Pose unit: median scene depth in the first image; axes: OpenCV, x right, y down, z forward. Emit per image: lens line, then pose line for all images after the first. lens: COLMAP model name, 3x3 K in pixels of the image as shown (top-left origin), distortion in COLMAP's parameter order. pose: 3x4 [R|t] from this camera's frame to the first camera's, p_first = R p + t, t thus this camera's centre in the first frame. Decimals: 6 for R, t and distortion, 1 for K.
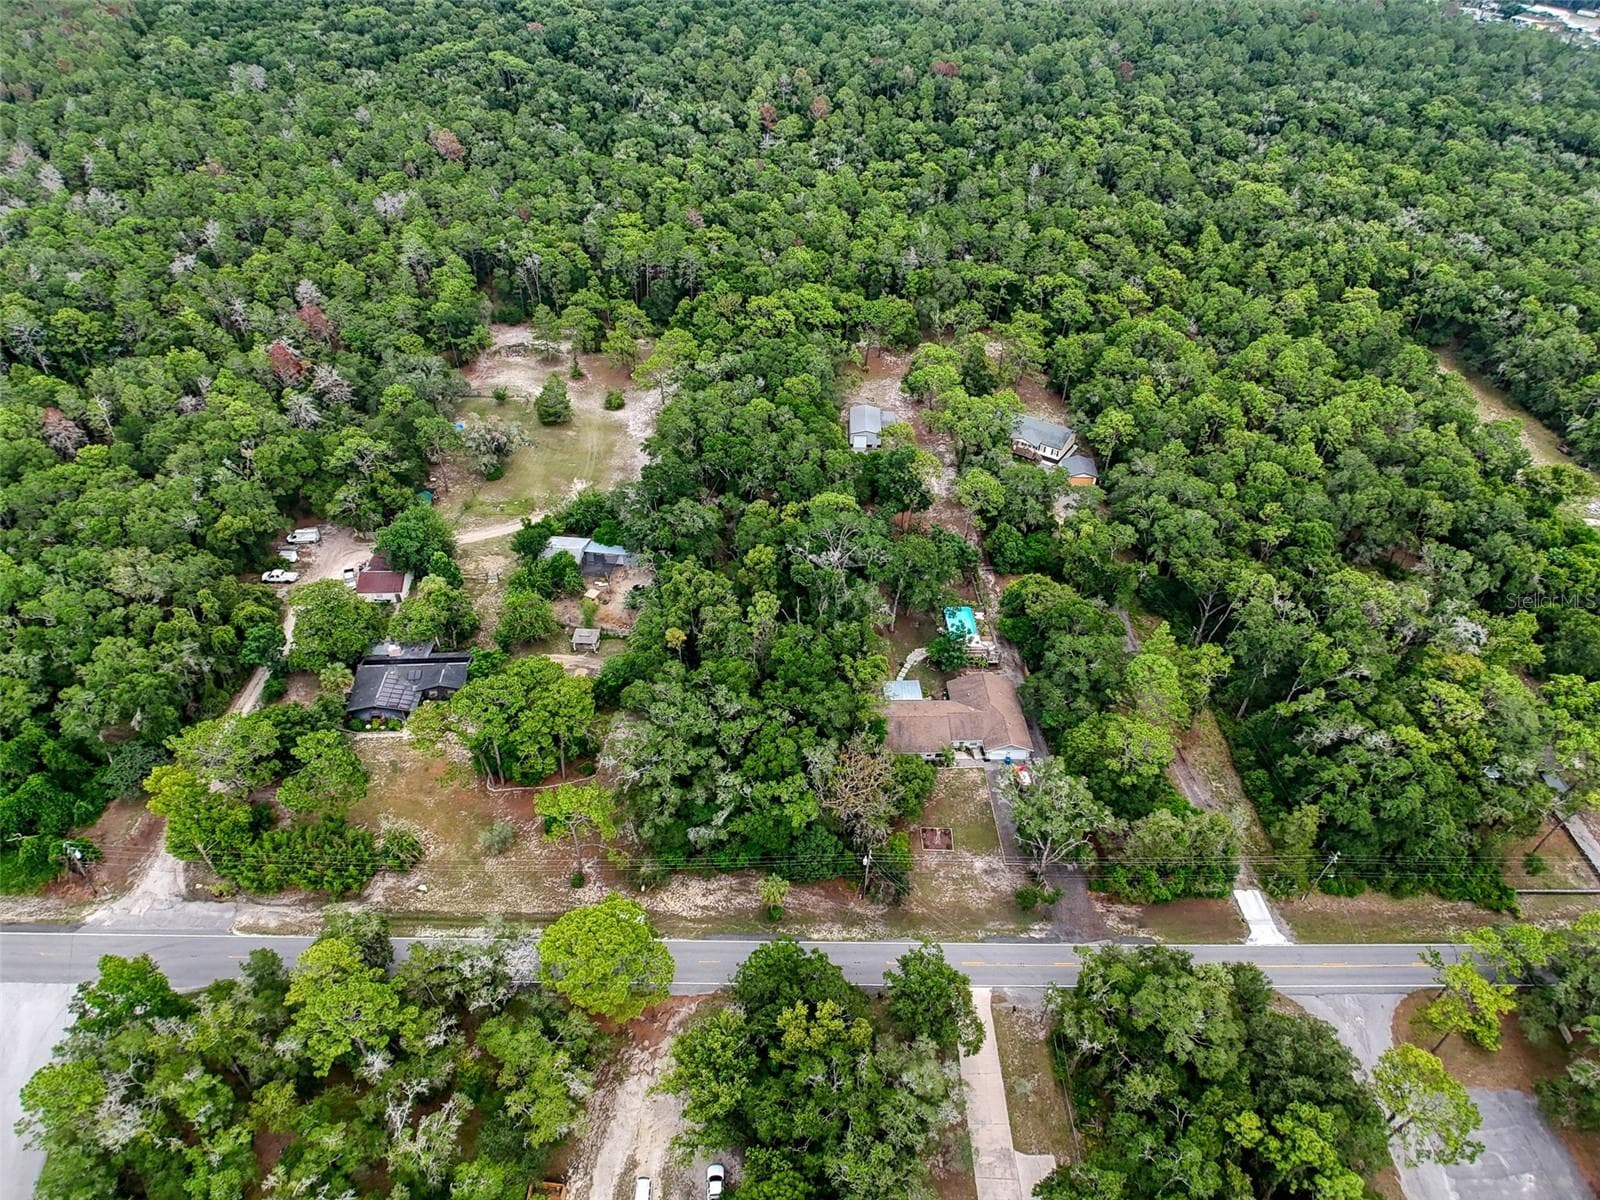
lens RADIAL K [[1017.7, 0, 800.0], [0, 1017.7, 600.0], [0, 0, 1]] dist [0.039994, -0.049085]
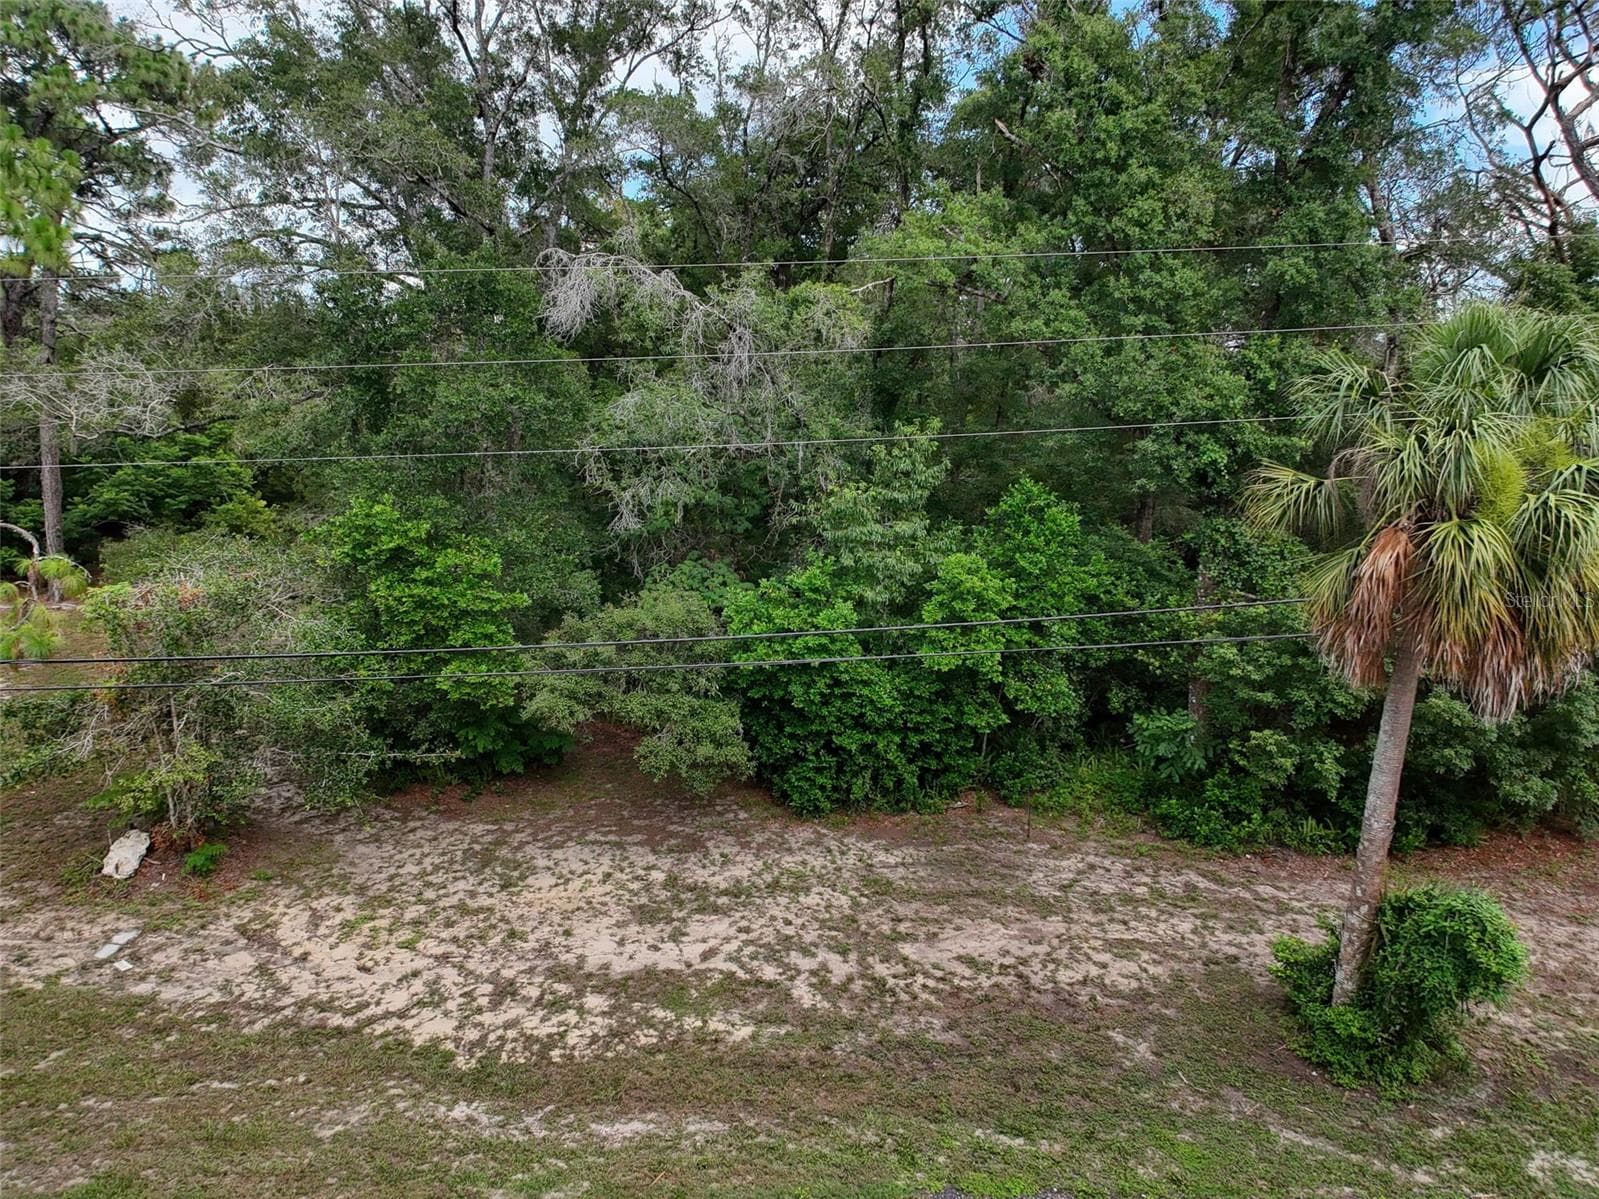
lens RADIAL K [[987.5, 0, 796.7], [0, 987.5, 603.4], [0, 0, 1]] dist [0.009181, -0.010524]
pose [[0.999718, 0.007676, 0.022494, -0.079203], [0.003935, 0.879912, -0.475120, 0.306373], [-0.023440, 0.475074, 0.879633, 0.872461]]
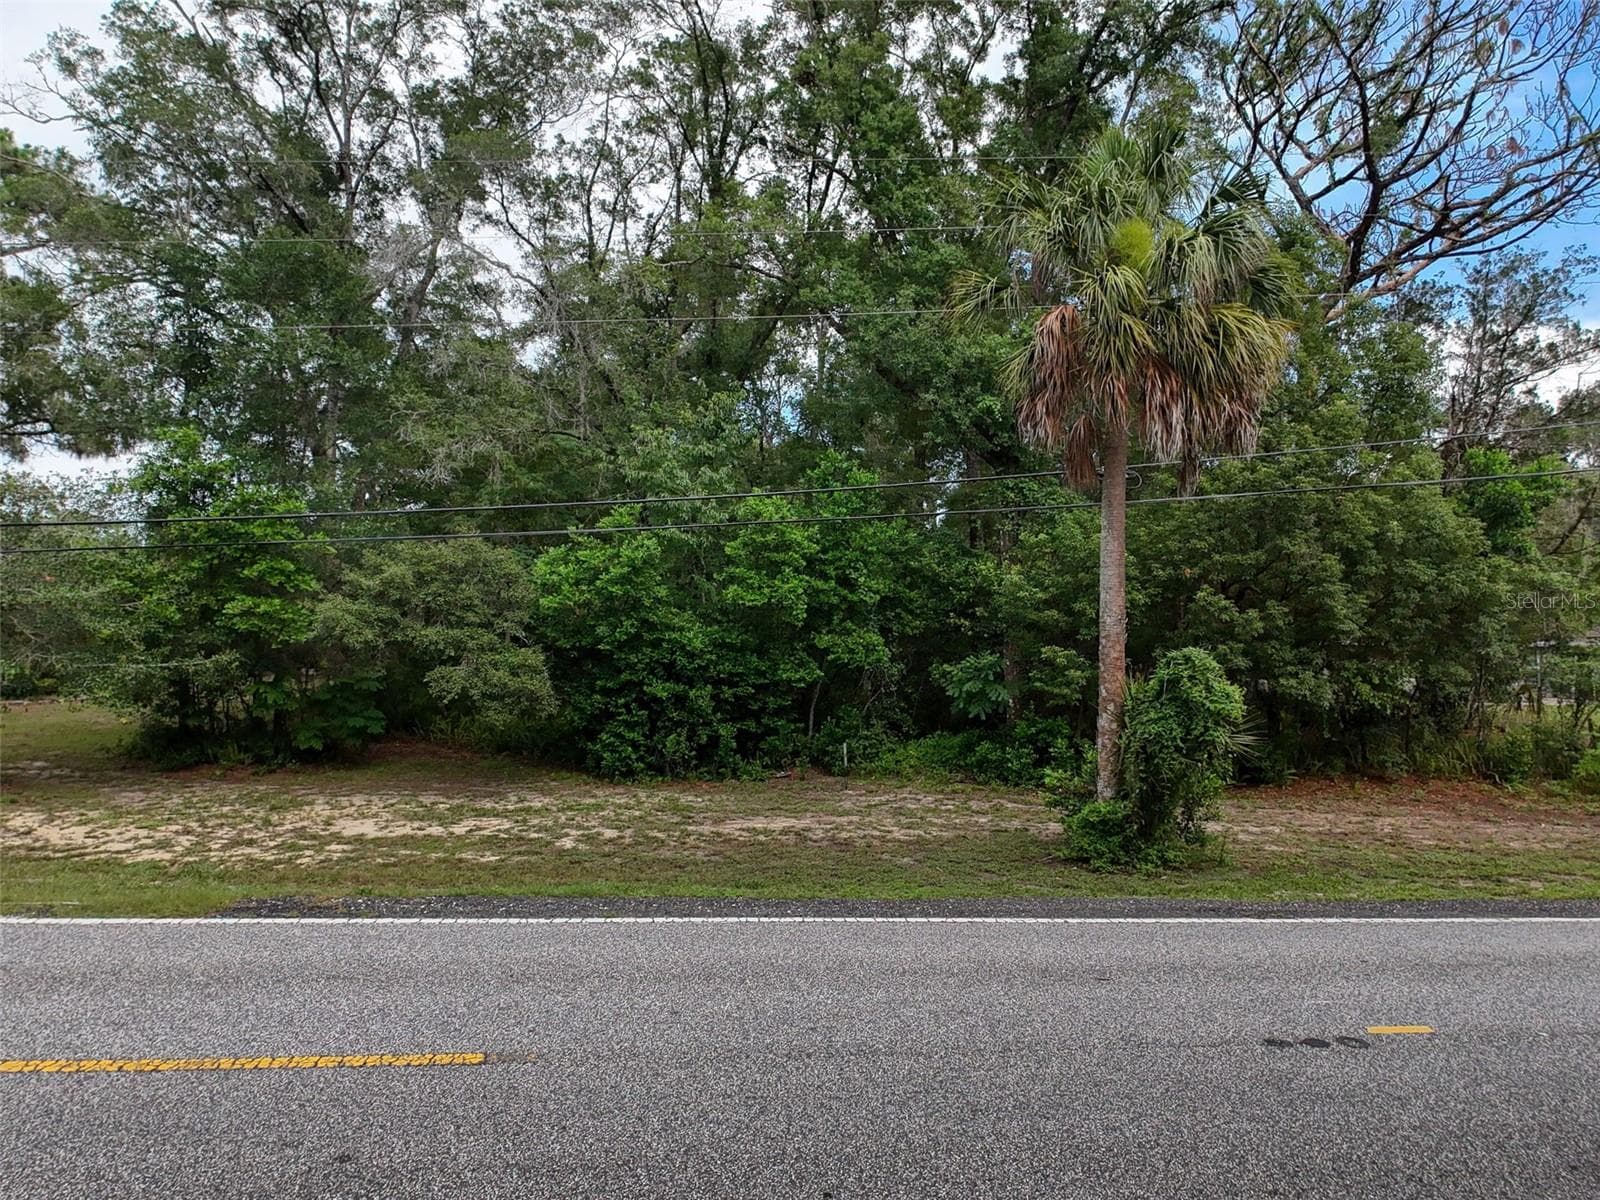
lens RADIAL K [[1008.0, 0, 795.7], [0, 1008.0, 584.7], [0, 0, 1]] dist [0.030185, -0.034938]
pose [[0.995582, 0.000005, 0.093901, -0.064168], [0.063445, 0.737185, -0.672705, 0.339663], [-0.069226, 0.675691, 0.733928, 0.887899]]
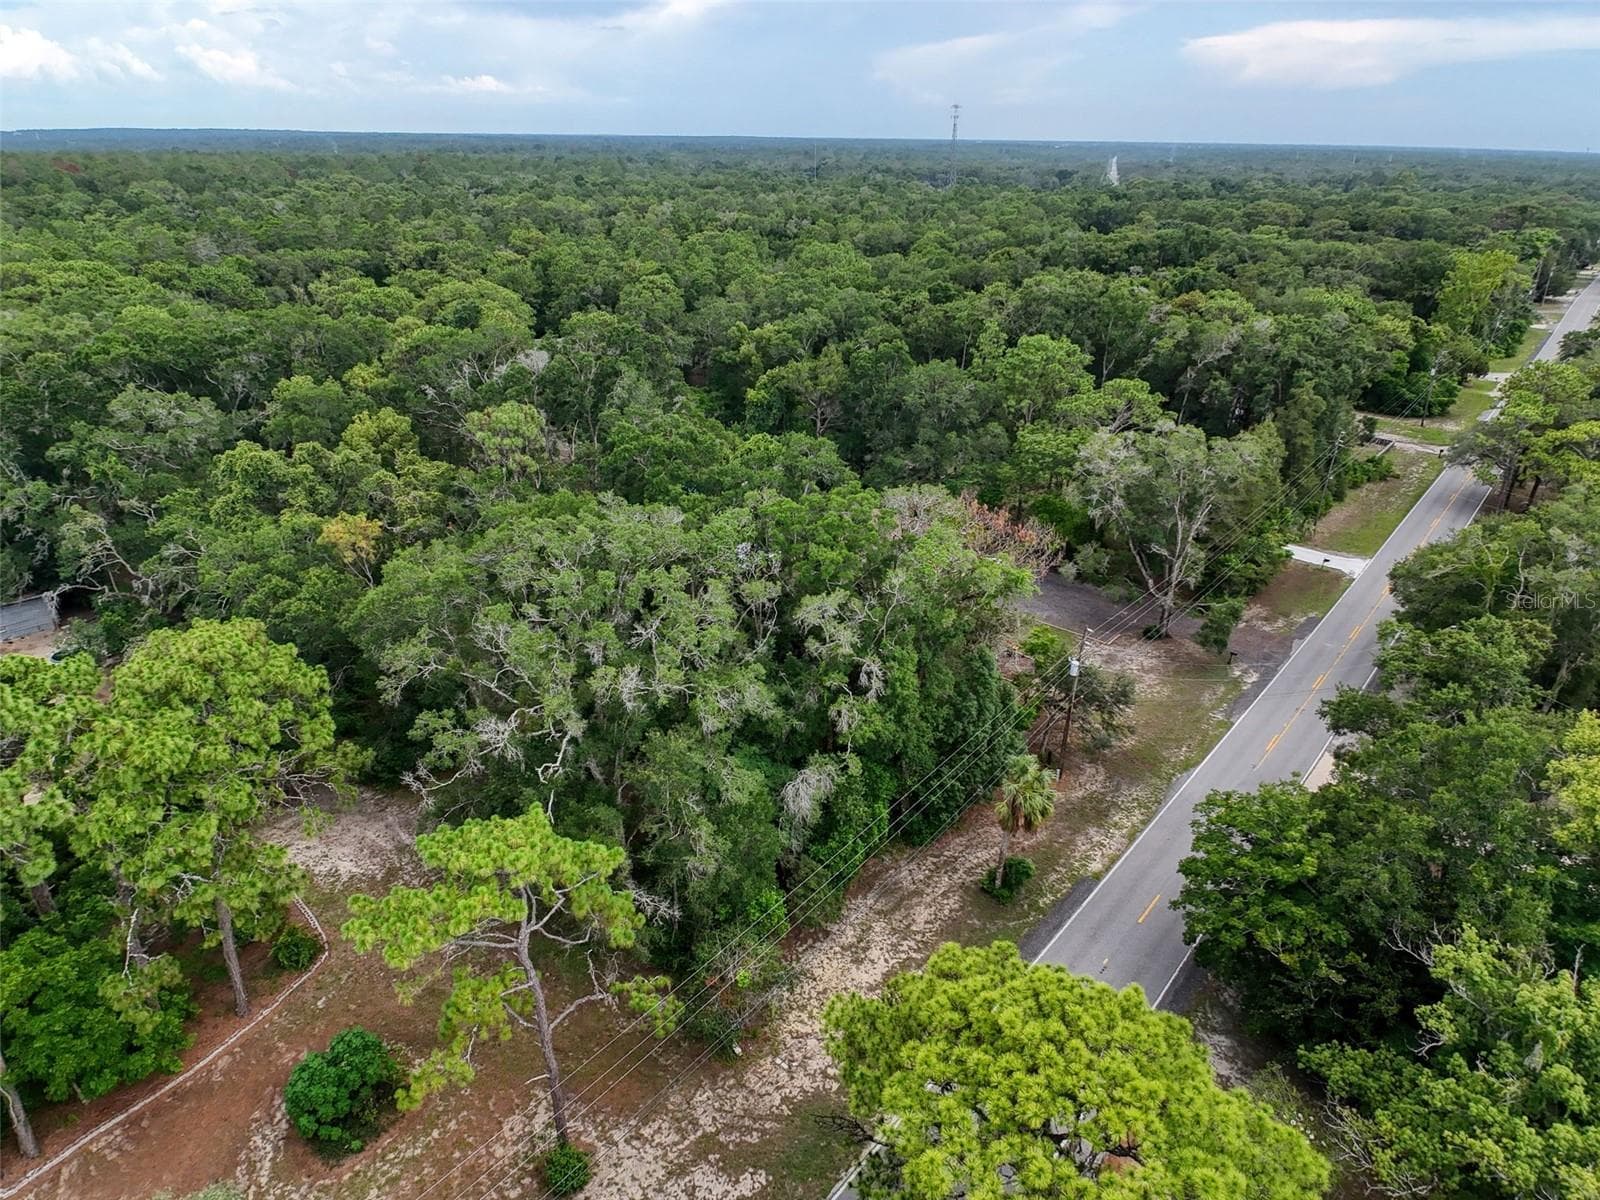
lens RADIAL K [[994.7, 0, 797.7], [0, 994.7, 598.6], [0, 0, 1]] dist [0.030141, -0.034361]
pose [[0.653600, -0.325761, 0.683145, -0.313133], [0.476539, 0.878371, -0.037074, 0.171521], [-0.587977, 0.349777, 0.729341, 0.685102]]
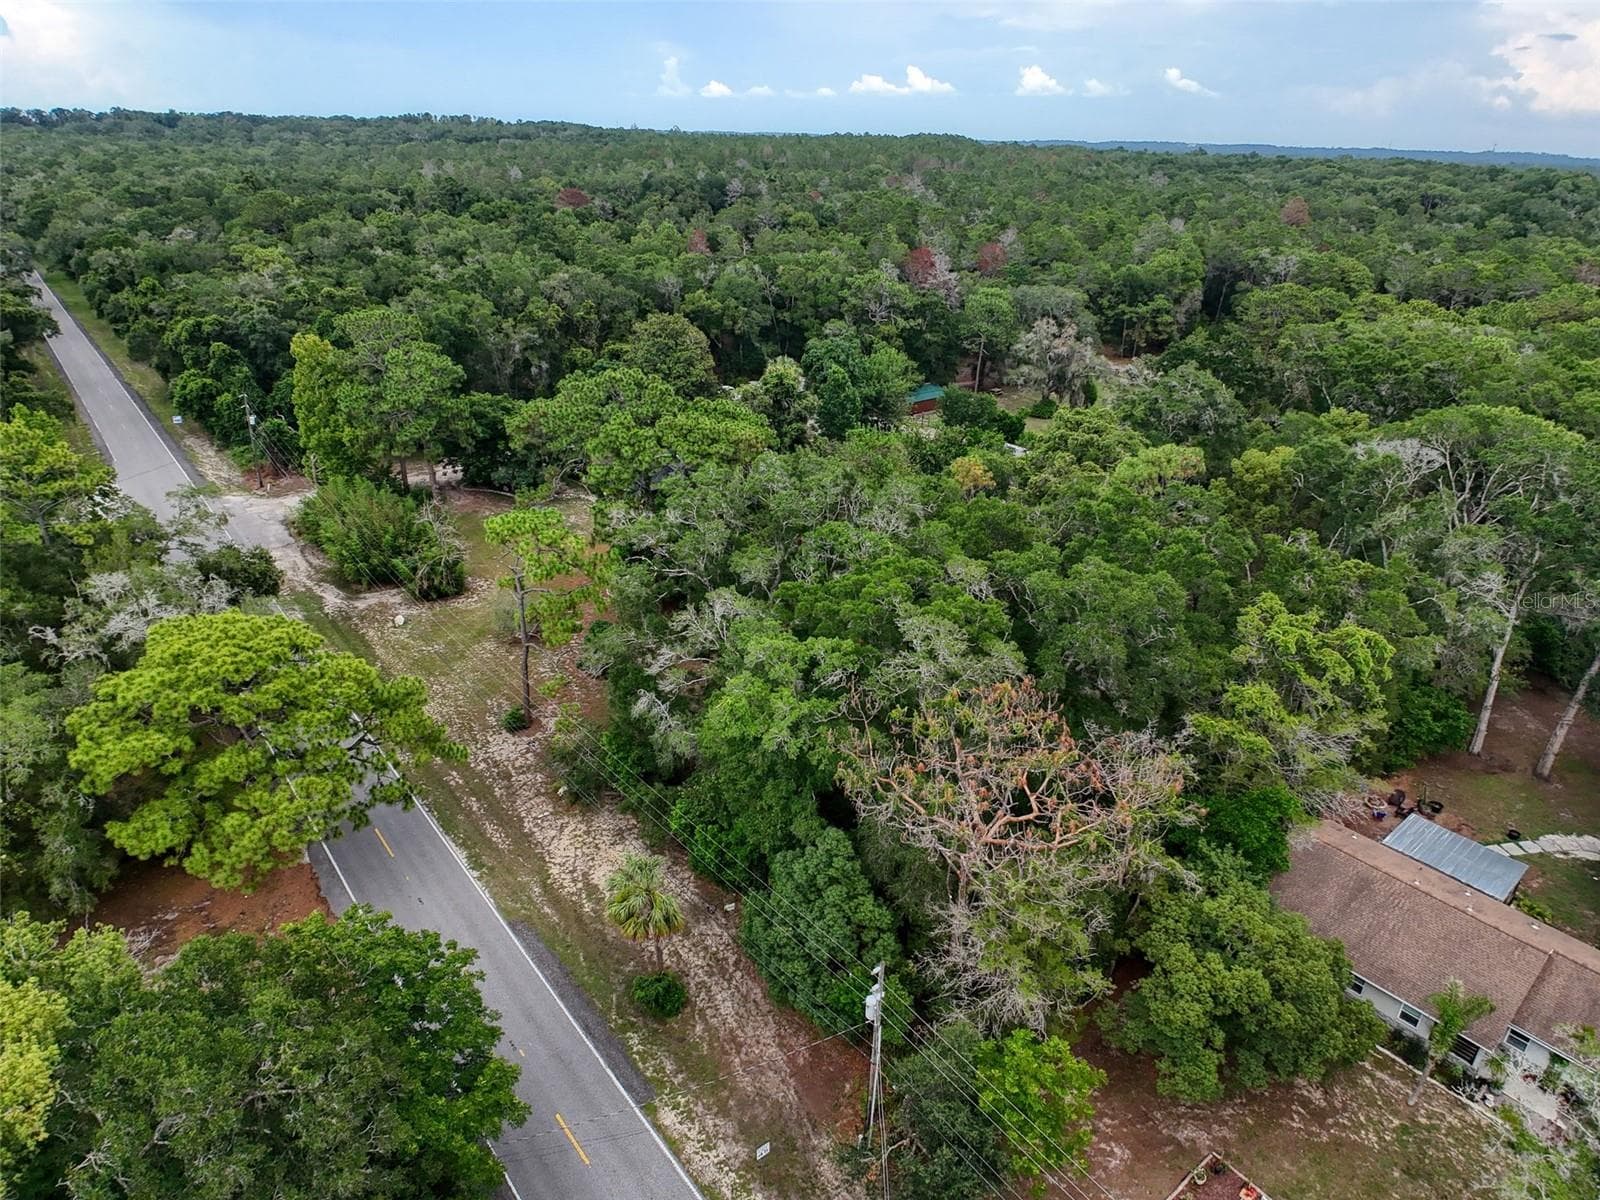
lens RADIAL K [[1008.0, 0, 795.7], [0, 1008.0, 584.7], [0, 0, 1]] dist [0.030185, -0.034938]
pose [[0.613634, 0.335162, -0.714927, 0.209038], [-0.514891, 0.856298, -0.040502, 0.162971], [0.598616, 0.392963, 0.698025, 0.691793]]
